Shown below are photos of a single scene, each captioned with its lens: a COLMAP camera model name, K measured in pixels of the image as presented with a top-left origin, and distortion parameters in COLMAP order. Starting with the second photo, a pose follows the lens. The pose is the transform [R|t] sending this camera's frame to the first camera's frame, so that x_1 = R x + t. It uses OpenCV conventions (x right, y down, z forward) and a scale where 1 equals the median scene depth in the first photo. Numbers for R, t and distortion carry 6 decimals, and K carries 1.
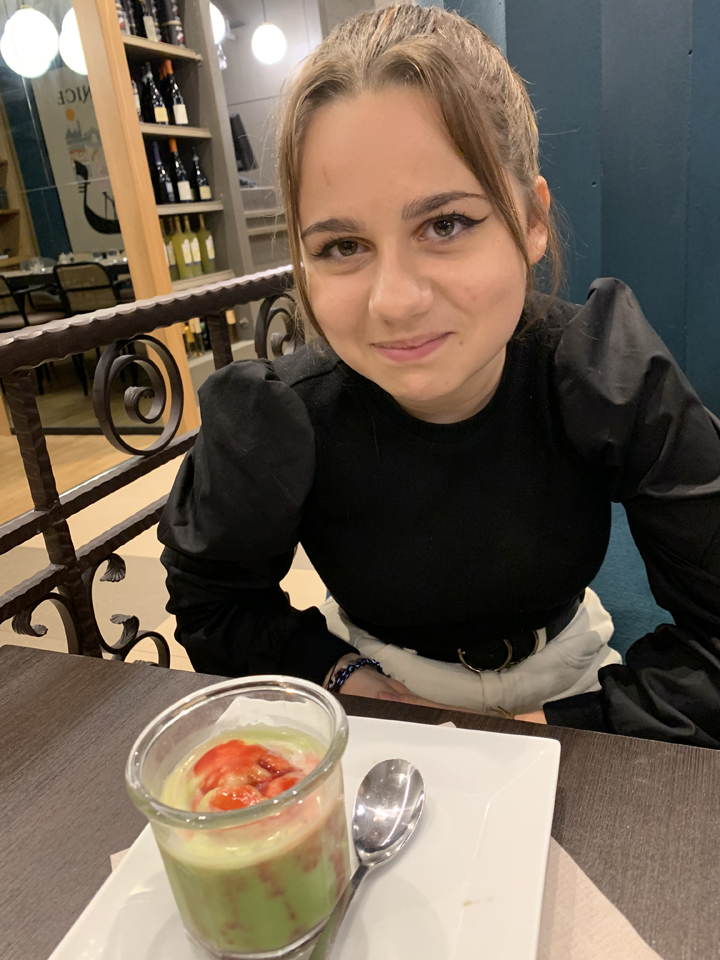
lens RADIAL K [[745.8, 0, 362.7], [0, 745.8, 471.6], [0, 0, 1]] dist [0.011261, -0.016132]
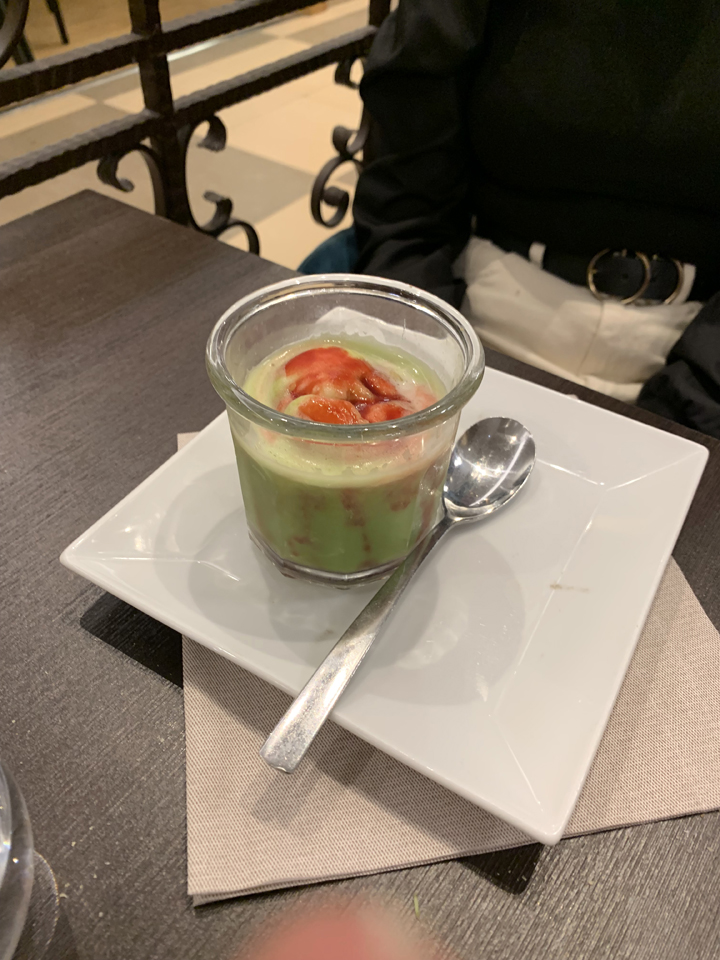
lens RADIAL K [[745.8, 0, 356.1], [0, 745.8, 467.3], [0, 0, 1]] dist [0.011261, -0.016132]
pose [[0.964886, 0.258017, -0.049223, -0.039782], [-0.210778, 0.872373, 0.441066, 0.056508], [0.156744, -0.415203, 0.896124, 0.111867]]
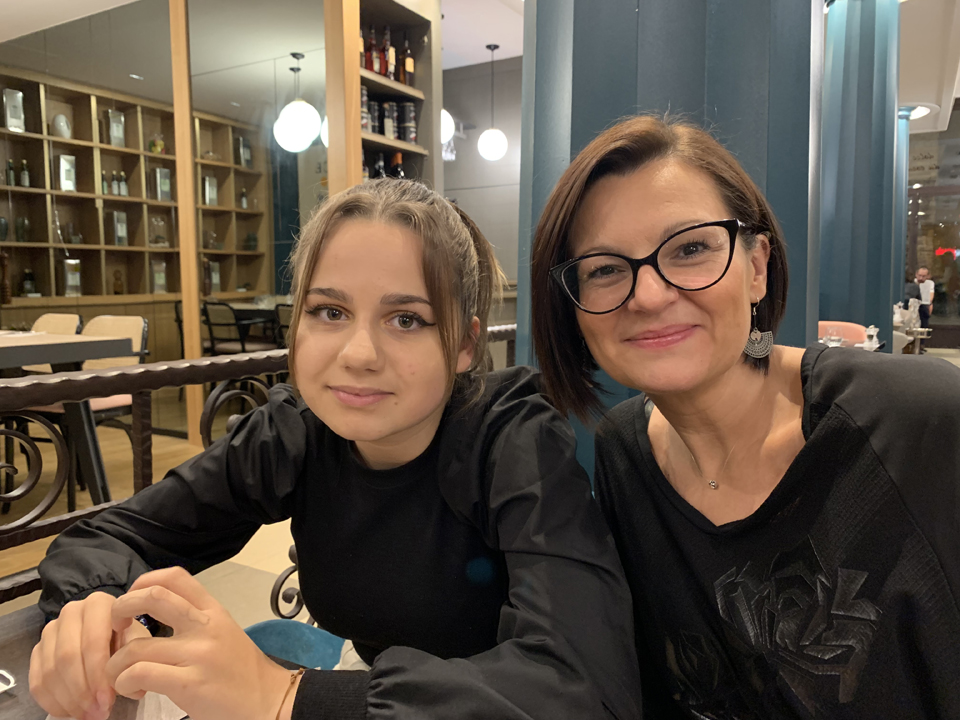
lens RADIAL K [[745.8, 0, 478.1], [0, 745.8, 344.7], [0, 0, 1]] dist [0.011261, -0.016132]
pose [[0.982777, 0.122337, -0.138503, 0.345021], [-0.152364, 0.960538, -0.232706, 0.007809], [0.104569, 0.249801, 0.962634, -0.296858]]
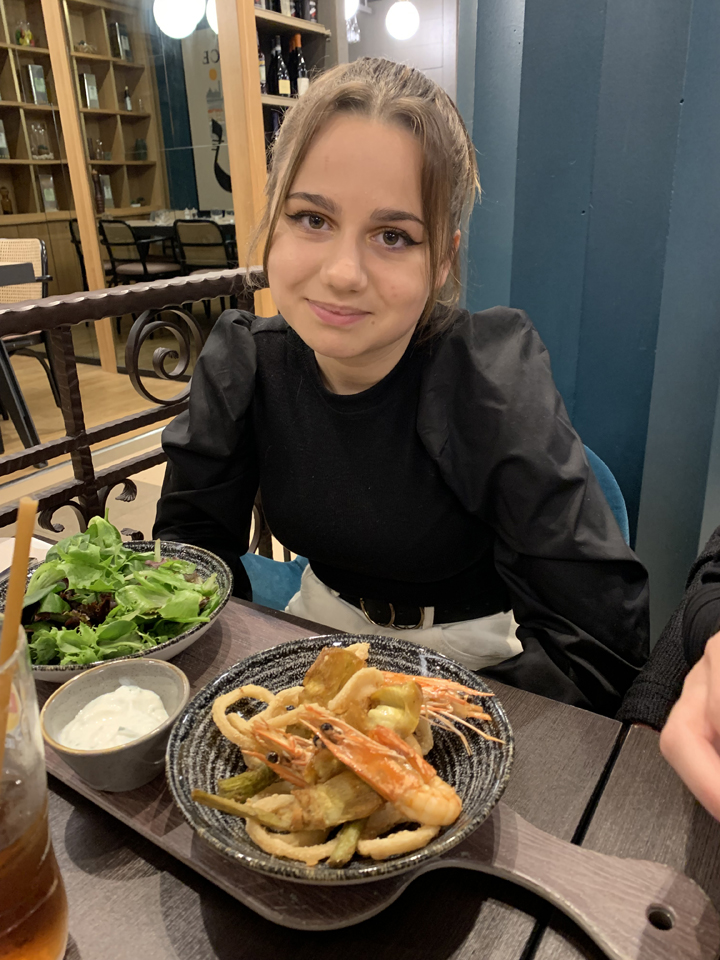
lens RADIAL K [[745.8, 0, 365.8], [0, 745.8, 467.2], [0, 0, 1]] dist [0.011261, -0.016132]
pose [[0.983096, 0.131814, -0.127073, 0.241718], [-0.127793, 0.991021, 0.039328, -0.010404], [0.131116, -0.022424, 0.991113, -0.208299]]
